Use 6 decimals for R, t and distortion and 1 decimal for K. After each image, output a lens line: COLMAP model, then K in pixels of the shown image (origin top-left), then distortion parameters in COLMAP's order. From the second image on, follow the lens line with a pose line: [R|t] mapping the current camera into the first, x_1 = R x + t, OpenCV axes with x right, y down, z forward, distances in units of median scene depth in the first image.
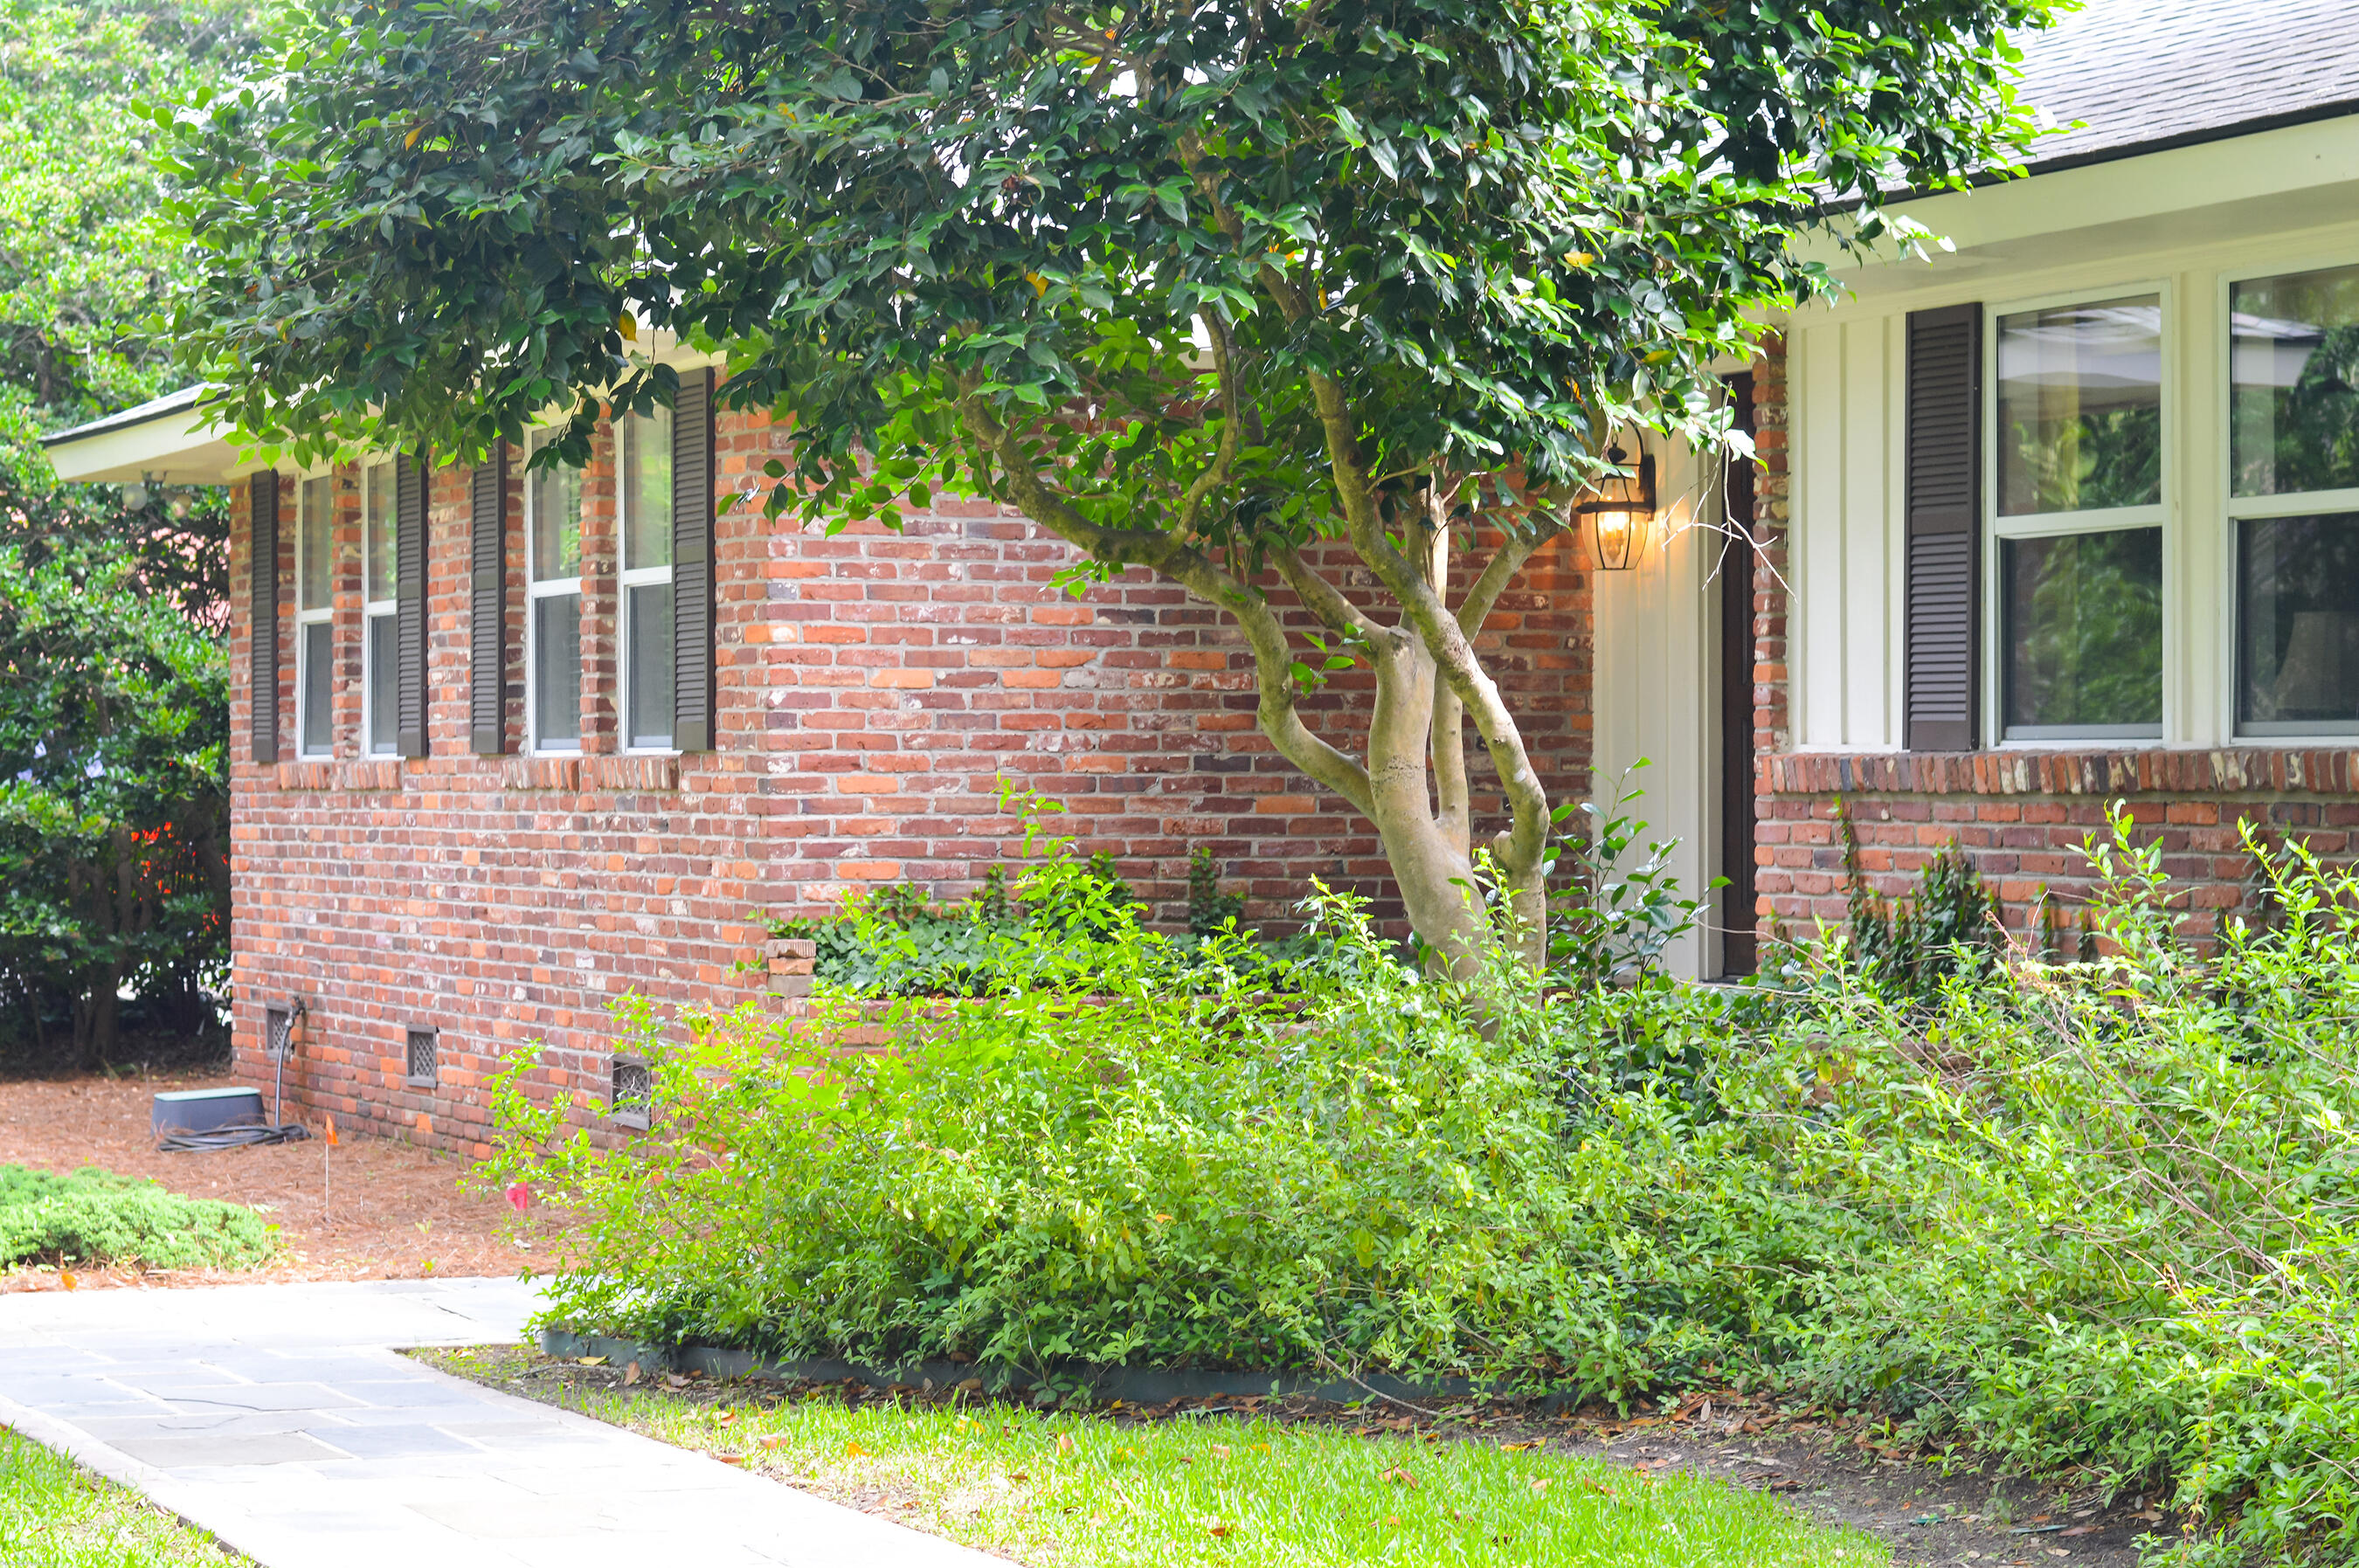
lens RADIAL K [[5332.6, 0, 1179.9], [0, 5332.6, 785.3], [0, 0, 1]] dist [-0.010637, 0.000000]
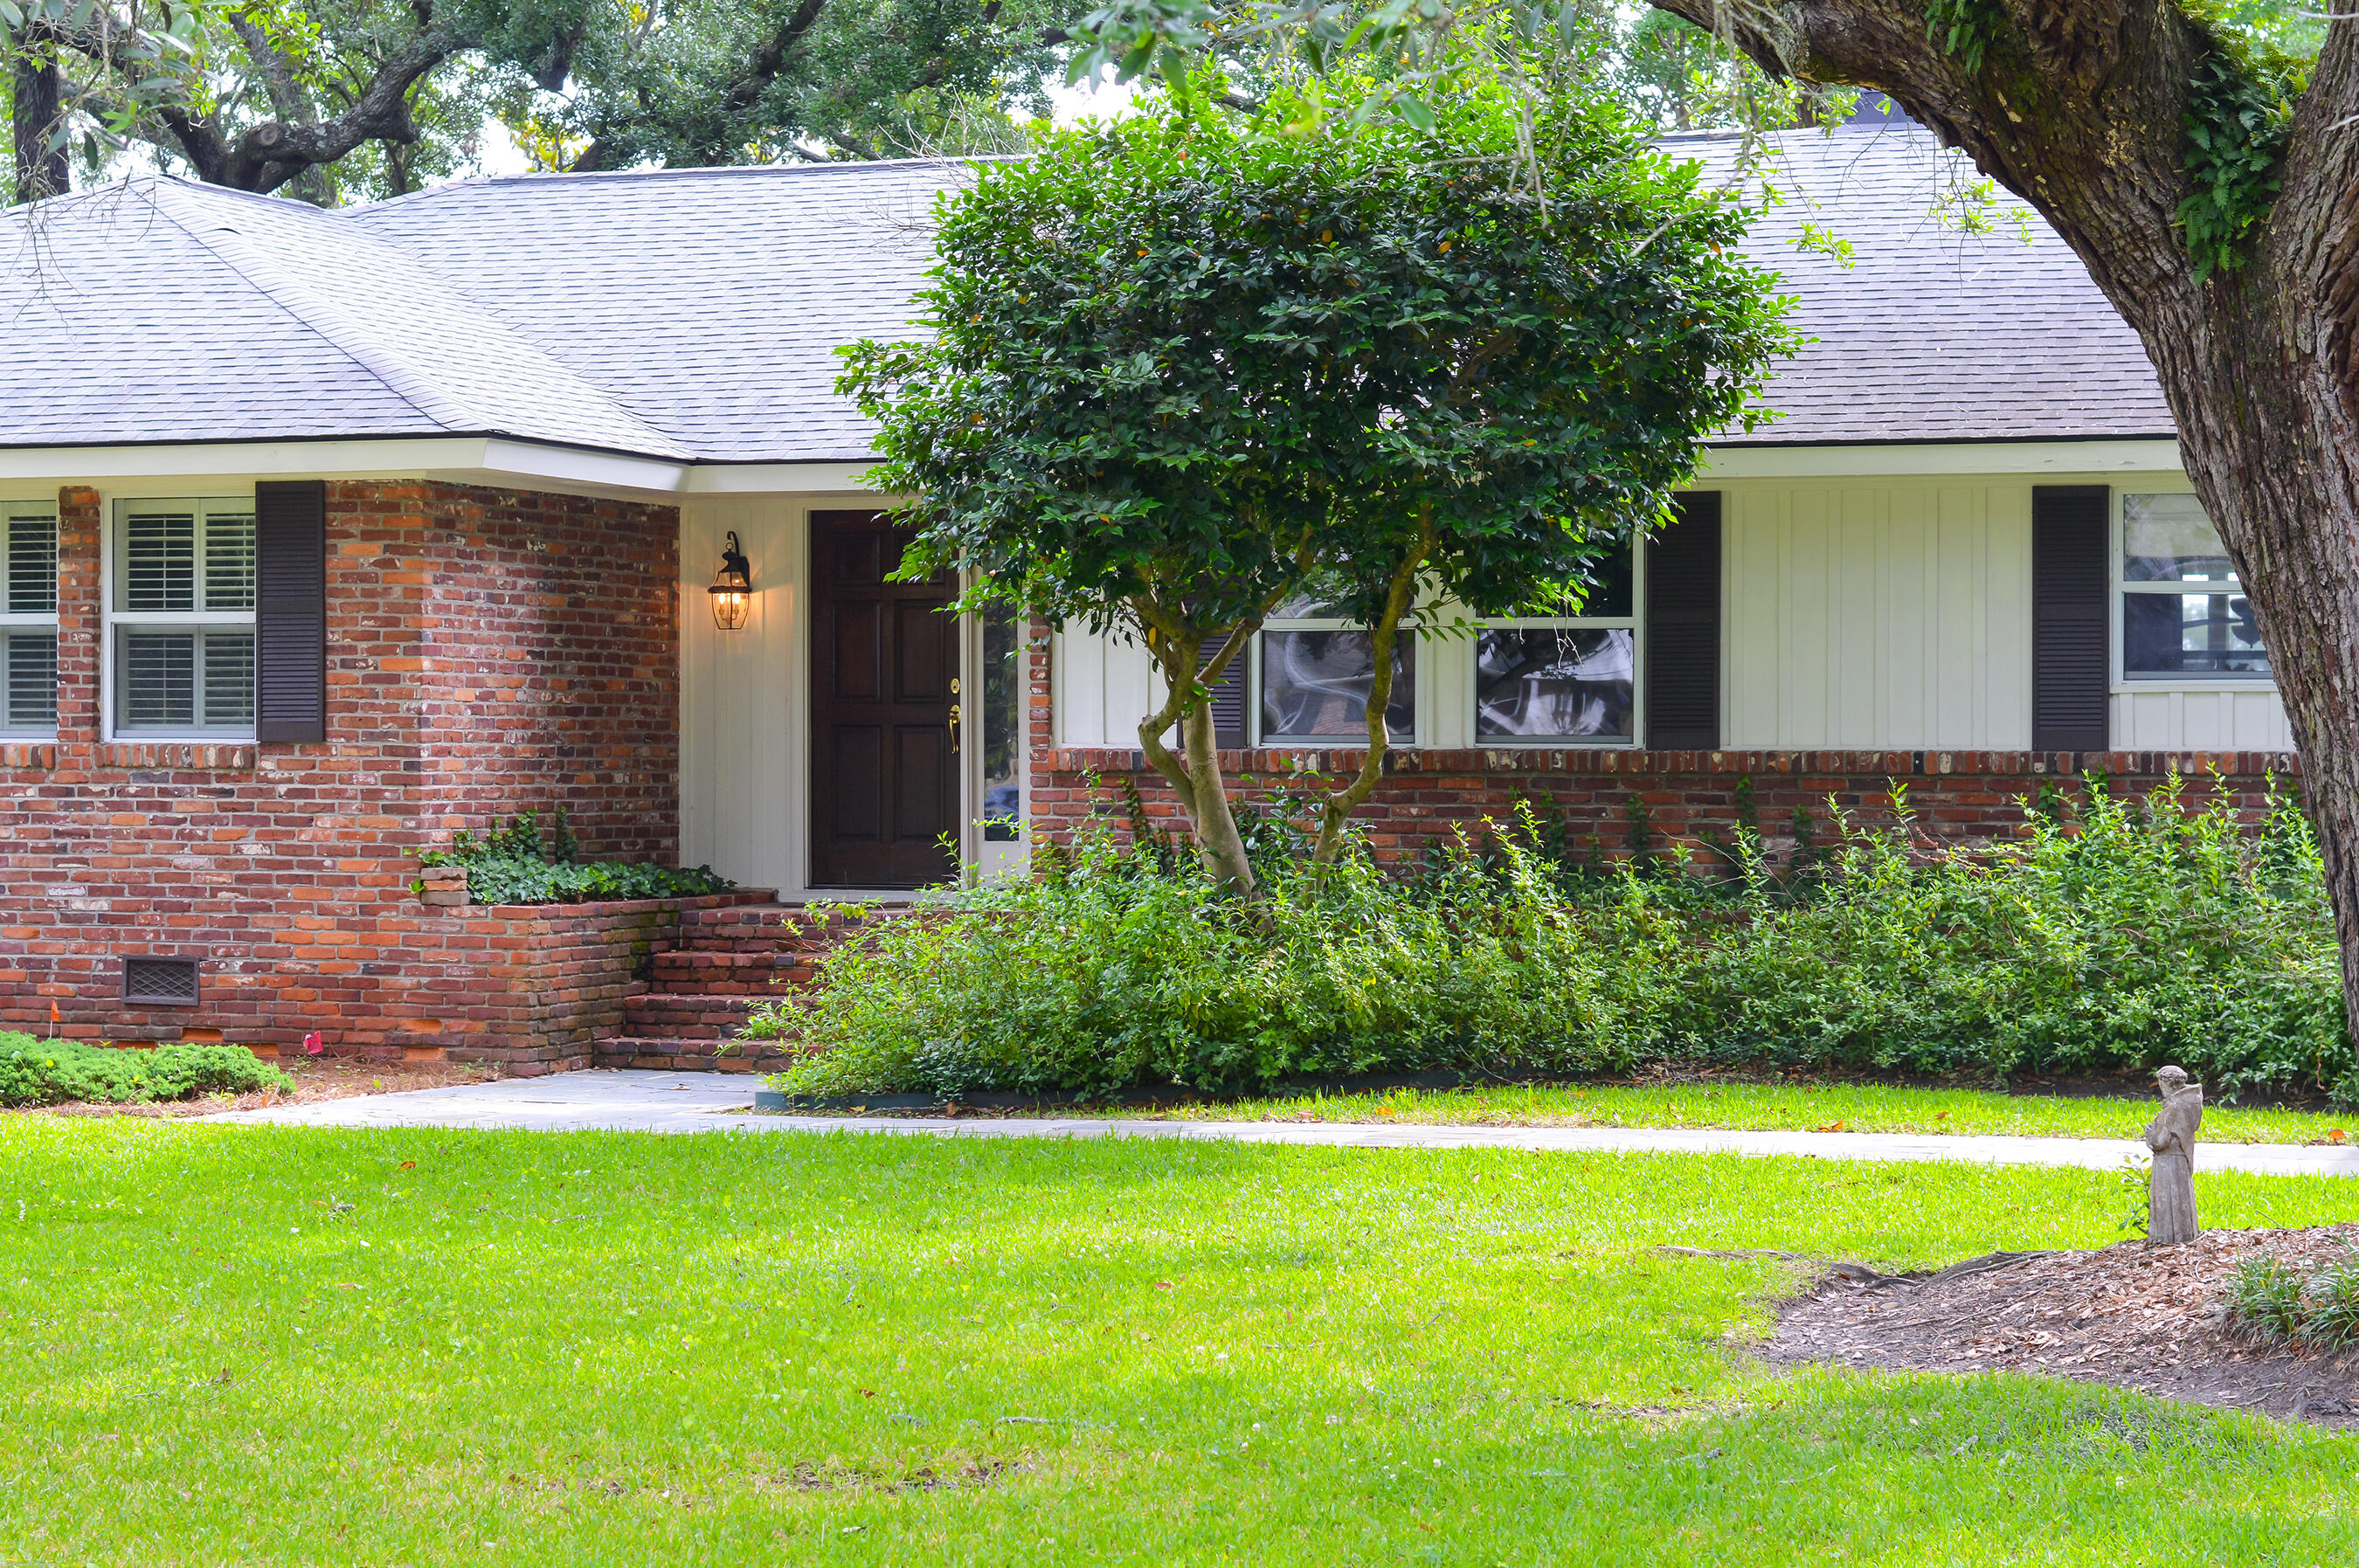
lens RADIAL K [[5332.6, 0, 1178.8], [0, 5332.6, 782.6], [0, 0, 1]] dist [-0.010637, 0.000000]
pose [[0.690820, -0.000597, 0.723026, -1.002725], [-0.002928, 0.999989, 0.003623, -0.001275], [-0.723021, -0.004620, 0.690811, -0.189004]]
